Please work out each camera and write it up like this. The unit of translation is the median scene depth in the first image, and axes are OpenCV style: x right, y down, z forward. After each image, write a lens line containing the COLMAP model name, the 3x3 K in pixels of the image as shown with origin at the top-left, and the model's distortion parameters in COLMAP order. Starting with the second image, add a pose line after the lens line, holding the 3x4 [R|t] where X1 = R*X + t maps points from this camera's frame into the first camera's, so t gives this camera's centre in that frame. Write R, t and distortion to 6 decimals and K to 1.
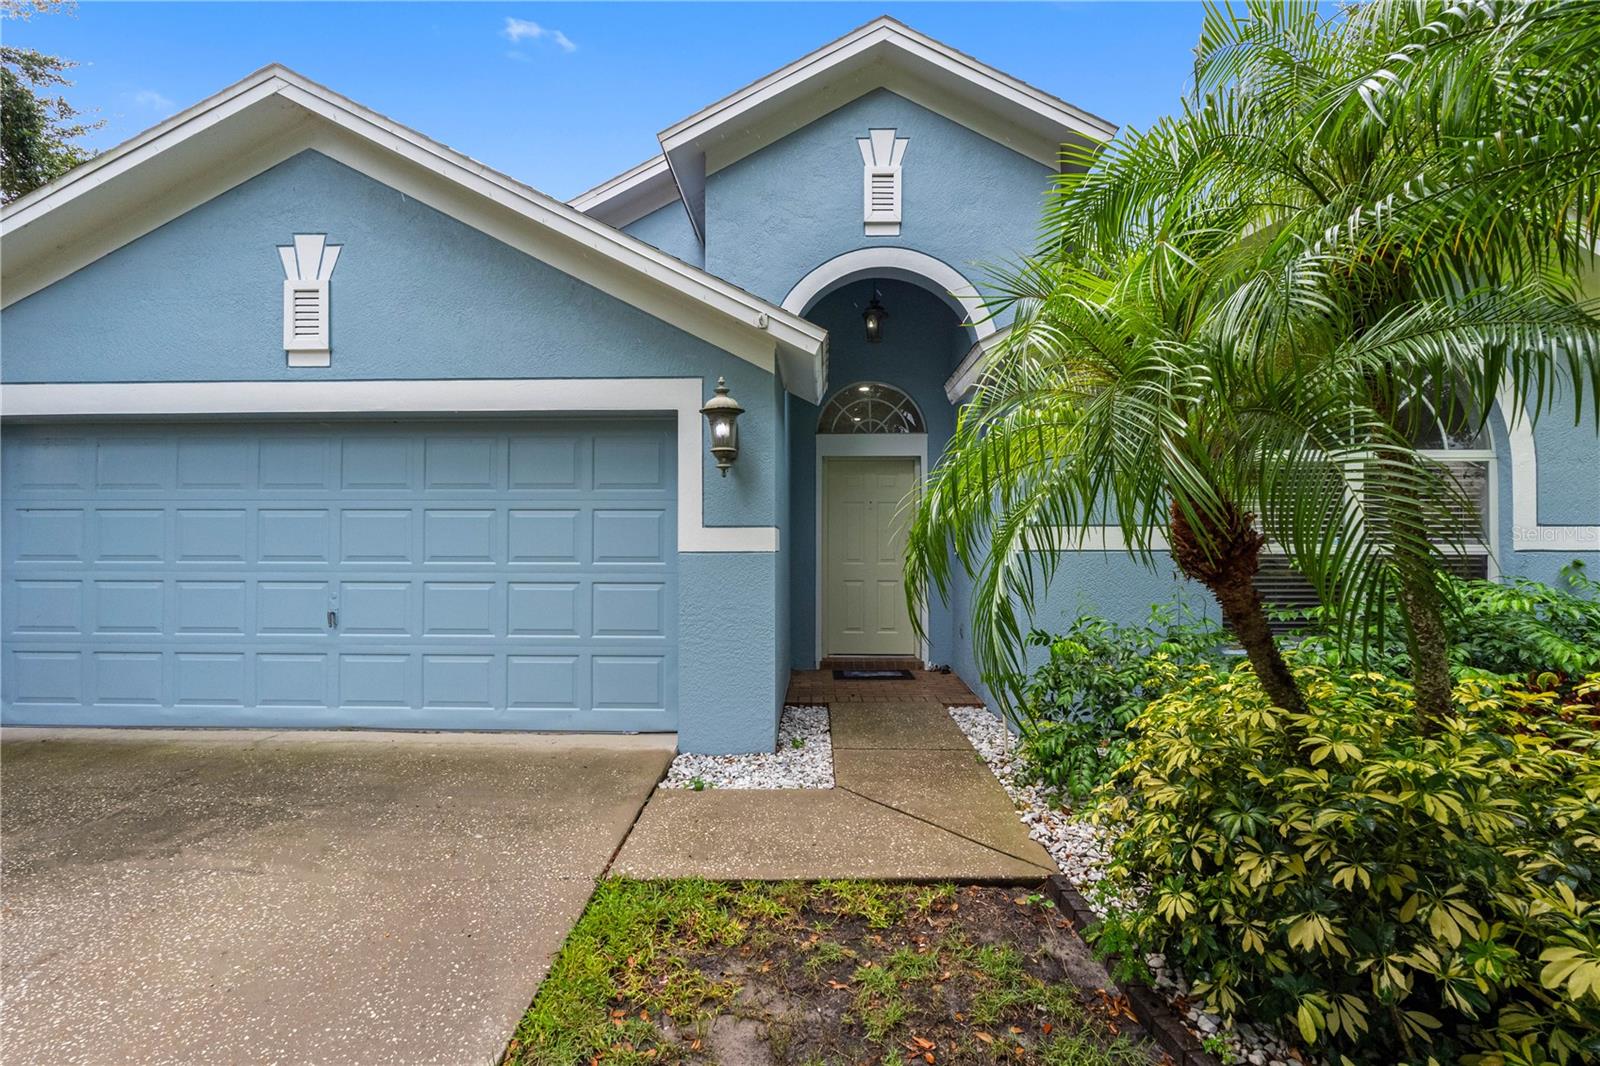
lens RADIAL K [[708.2, 0, 800.0], [0, 708.2, 533.0], [0, 0, 1]] dist [-0.002010, -0.000695]
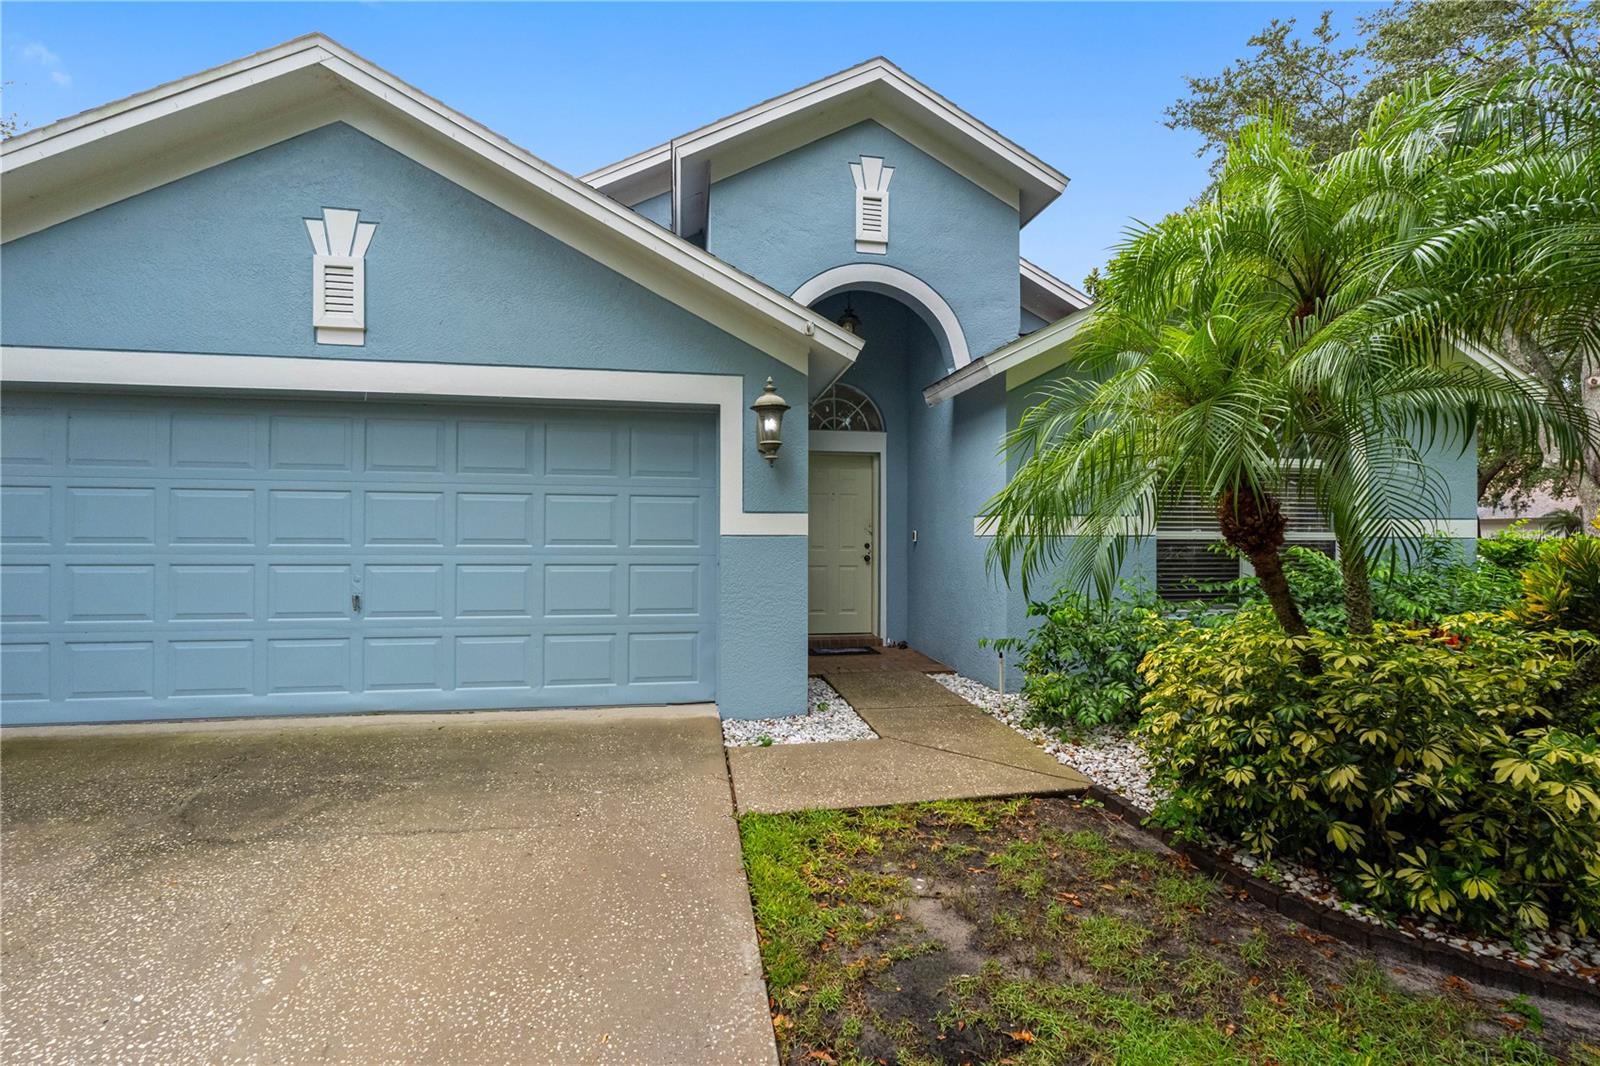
lens RADIAL K [[710.3, 0, 800.0], [0, 710.3, 533.0], [0, 0, 1]] dist [-0.003311, 0.000077]
pose [[0.980192, 0.005092, 0.197984, -0.266112], [-0.006830, 0.999944, 0.008095, 0.013483], [-0.197932, -0.009287, 0.980172, -0.093215]]
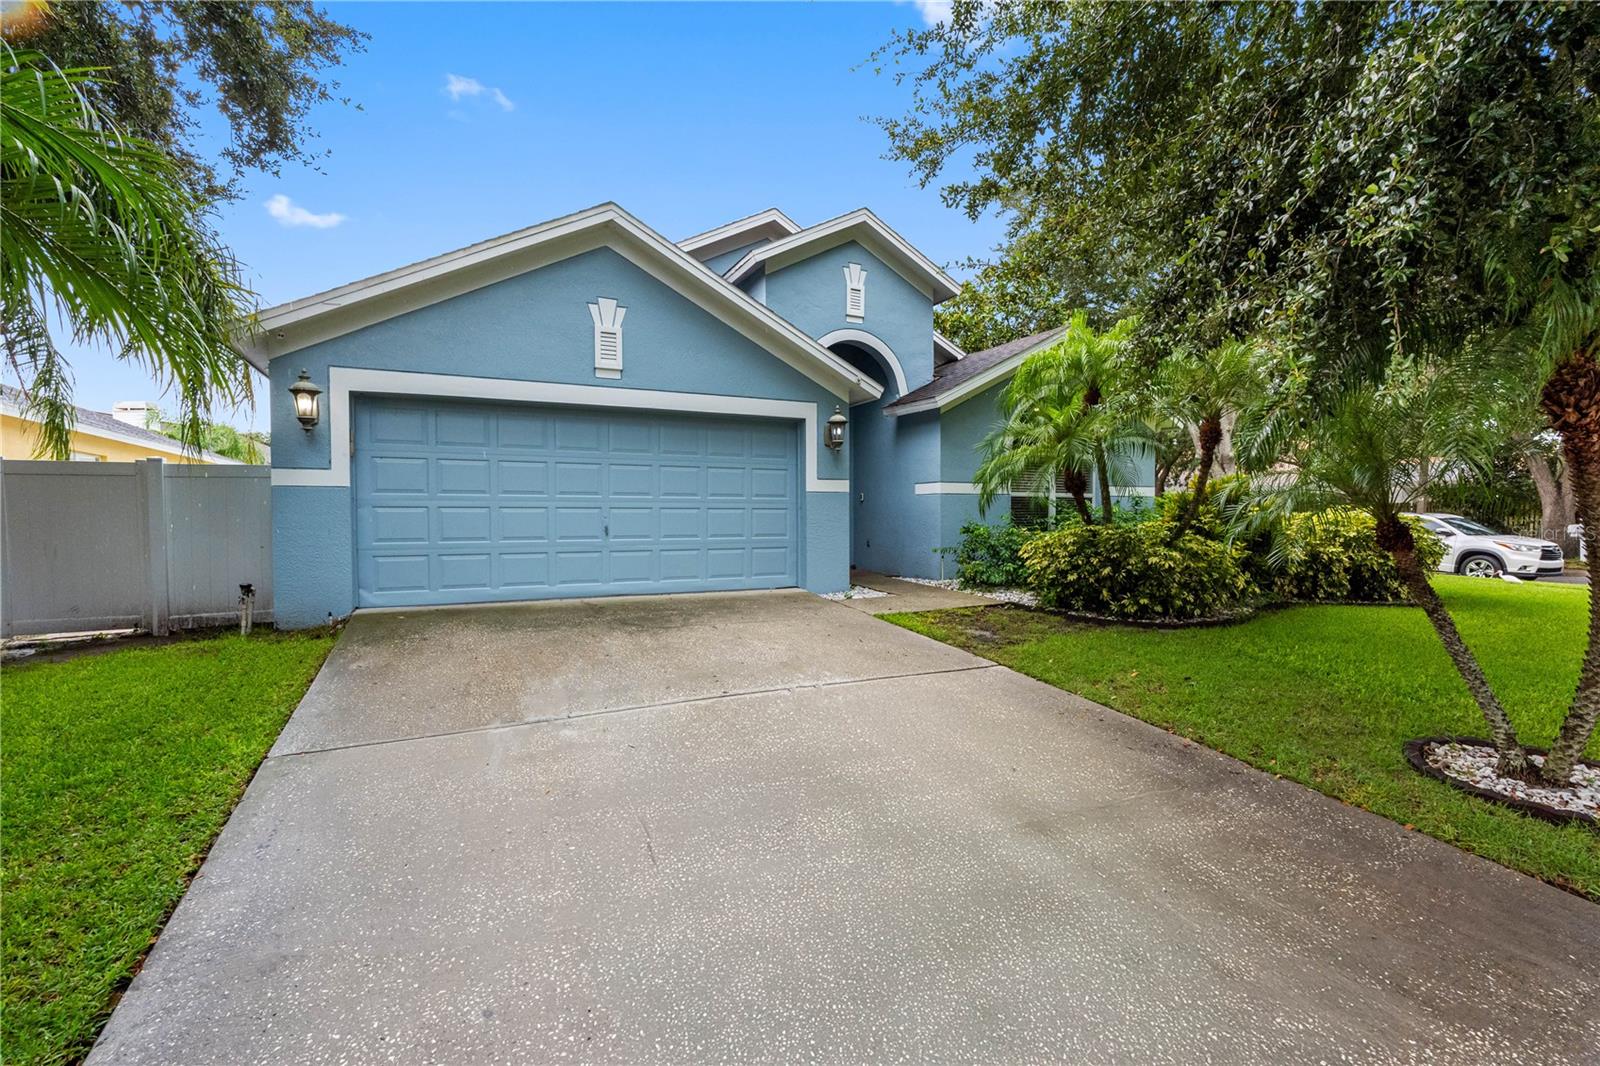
lens RADIAL K [[713.8, 0, 800.0], [0, 713.8, 533.0], [0, 0, 1]] dist [-0.003789, -0.000643]
pose [[0.884734, -0.012952, 0.465916, -1.097791], [-0.006748, 0.999153, 0.040589, 0.060106], [-0.466047, -0.039054, 0.883898, -0.732048]]
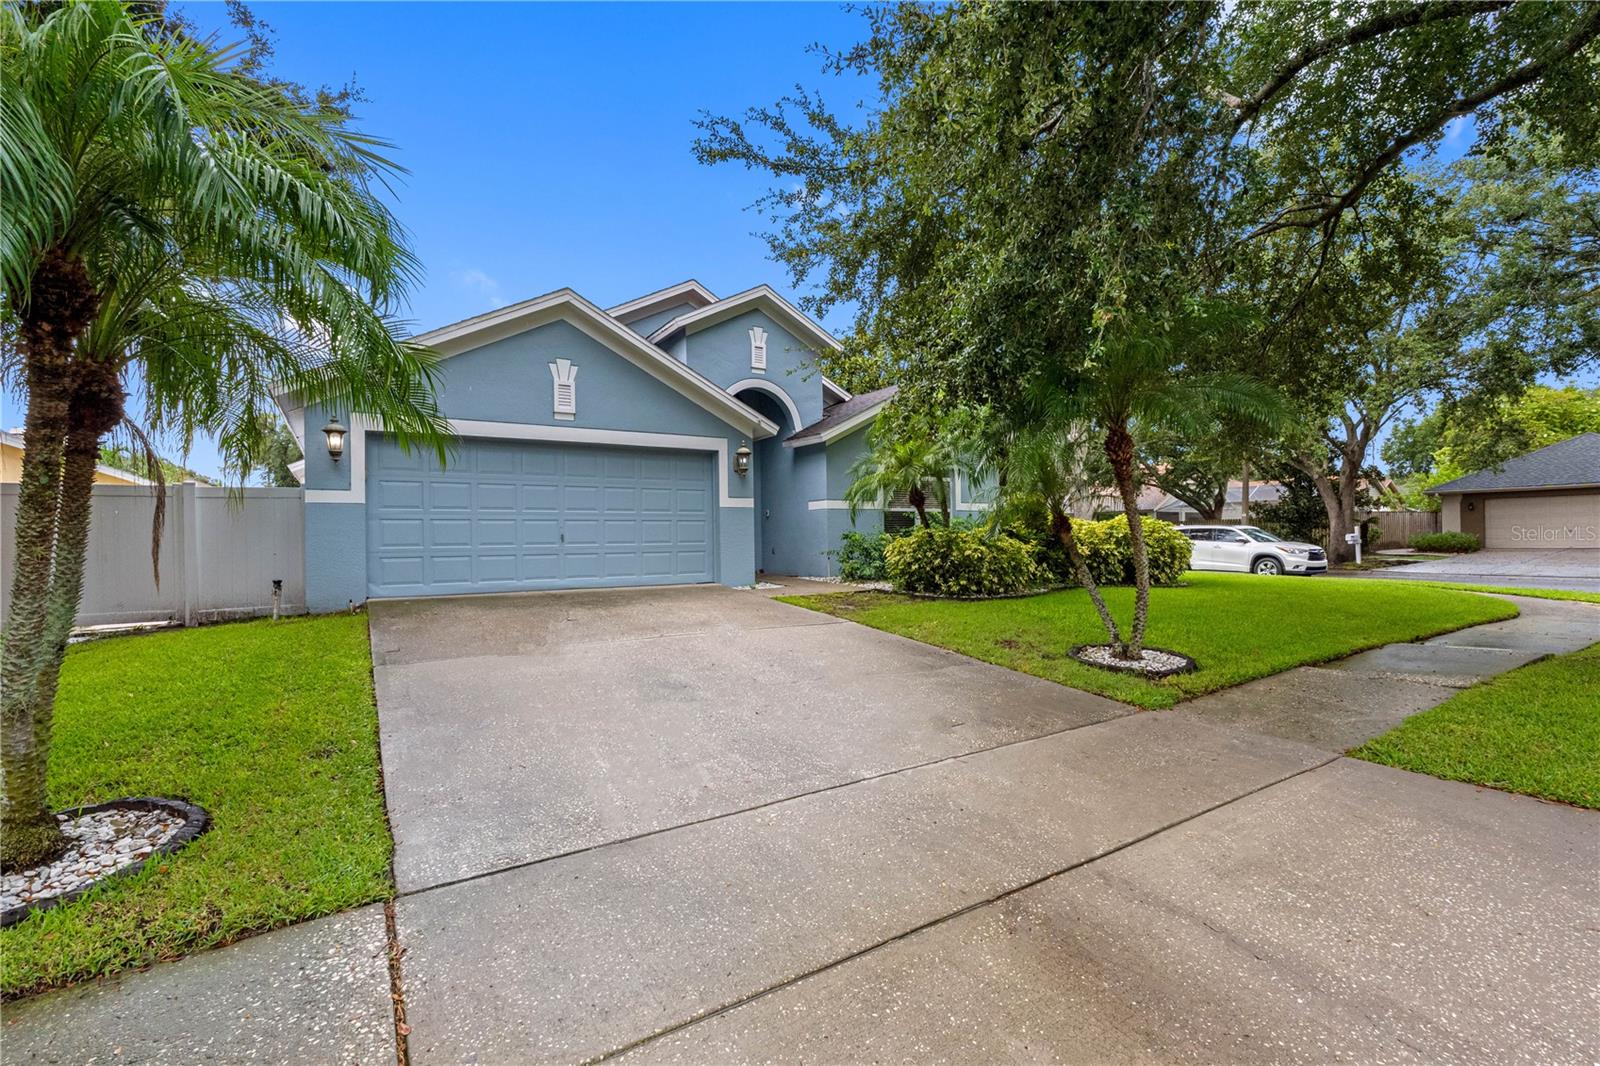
lens RADIAL K [[710.3, 0, 800.0], [0, 710.3, 533.0], [0, 0, 1]] dist [-0.003311, 0.000077]
pose [[0.828903, -0.006220, 0.559358, -1.332565], [0.003447, 0.999976, 0.006011, 0.102625], [-0.559382, -0.003054, 0.828904, -1.232930]]
